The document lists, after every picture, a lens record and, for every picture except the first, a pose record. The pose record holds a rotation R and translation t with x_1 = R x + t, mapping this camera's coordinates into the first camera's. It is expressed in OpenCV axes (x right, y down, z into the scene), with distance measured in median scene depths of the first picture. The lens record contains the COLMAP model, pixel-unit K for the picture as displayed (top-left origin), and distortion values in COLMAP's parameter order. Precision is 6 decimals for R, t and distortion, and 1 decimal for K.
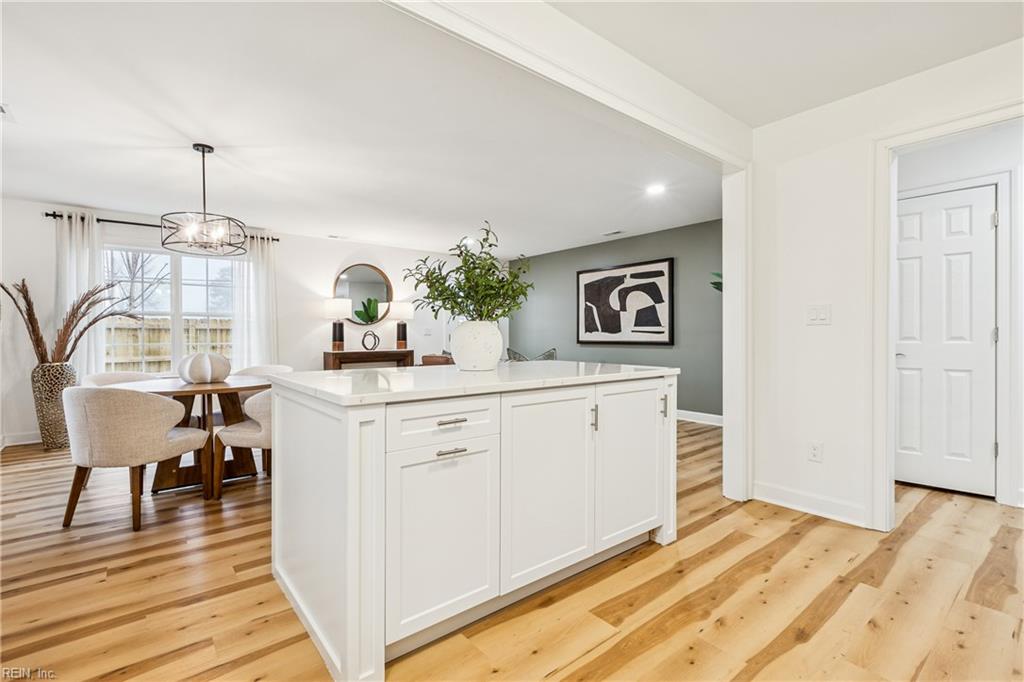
lens RADIAL K [[464.8, 0, 512.9], [0, 464.8, 340.1], [0, 0, 1]] dist [-0.009207, -0.001208]
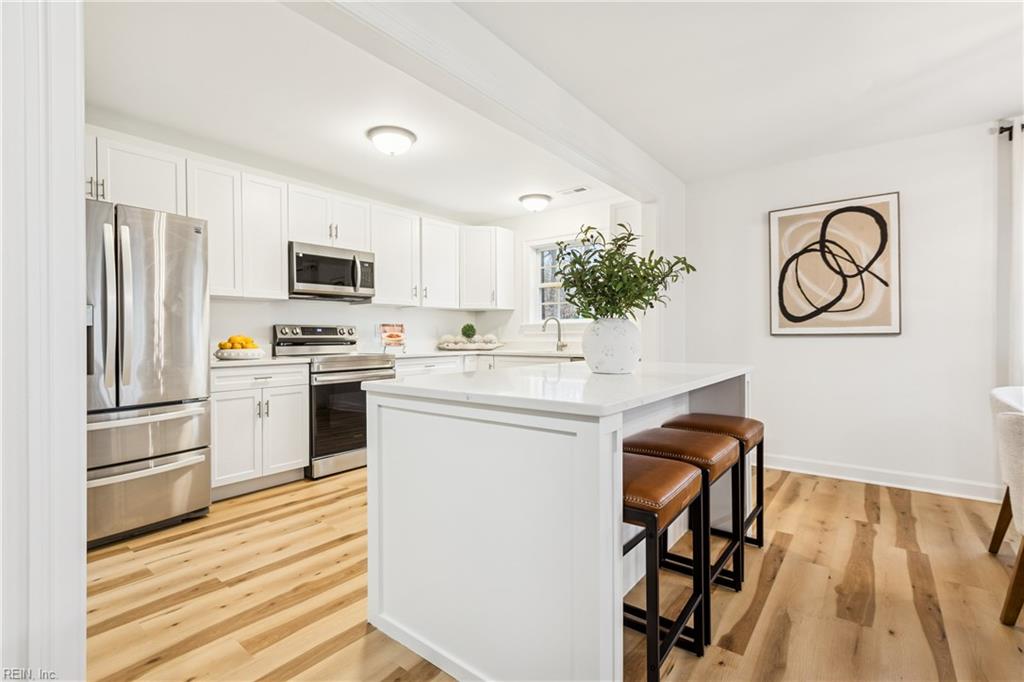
lens RADIAL K [[464.8, 0, 511.7], [0, 464.8, 334.9], [0, 0, 1]] dist [-0.009207, -0.001208]
pose [[-0.975477, 0.005450, -0.220033, 0.343812], [0.002954, 0.999928, 0.011670, -0.024750], [0.220081, 0.010734, -0.975423, 2.060229]]
